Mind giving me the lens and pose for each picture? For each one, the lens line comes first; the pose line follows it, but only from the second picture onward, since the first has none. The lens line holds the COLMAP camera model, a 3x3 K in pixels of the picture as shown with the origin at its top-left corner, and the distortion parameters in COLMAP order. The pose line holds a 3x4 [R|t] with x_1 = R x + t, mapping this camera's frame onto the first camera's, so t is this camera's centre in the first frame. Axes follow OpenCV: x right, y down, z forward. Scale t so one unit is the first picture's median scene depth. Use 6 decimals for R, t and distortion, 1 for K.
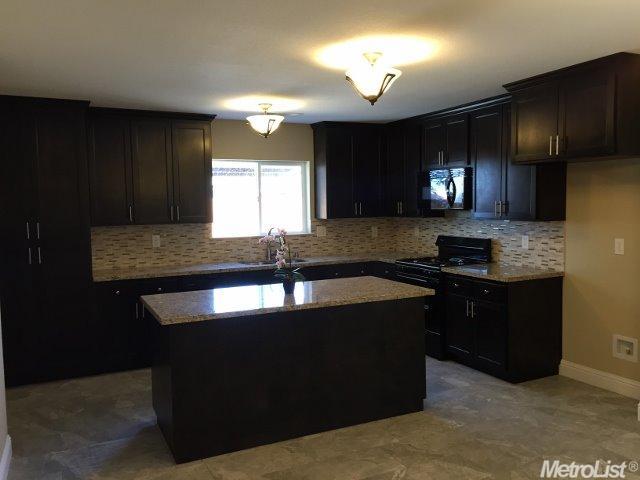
lens RADIAL K [[549.7, 0, 307.3], [0, 549.7, 244.6], [0, 0, 1]] dist [0.082045, -0.115180]
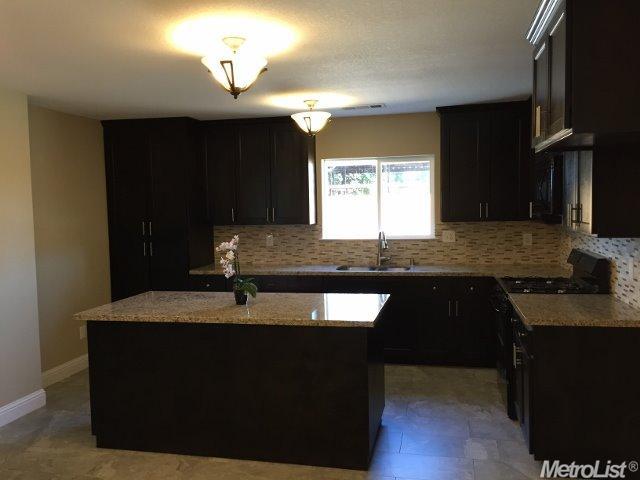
lens RADIAL K [[549.7, 0, 318.8], [0, 549.7, 238.7], [0, 0, 1]] dist [0.082045, -0.115180]
pose [[0.783035, 0.040848, -0.620635, 0.436281], [-0.039160, 0.999099, 0.016351, -0.029065], [0.620744, 0.011501, 0.783929, 0.228030]]
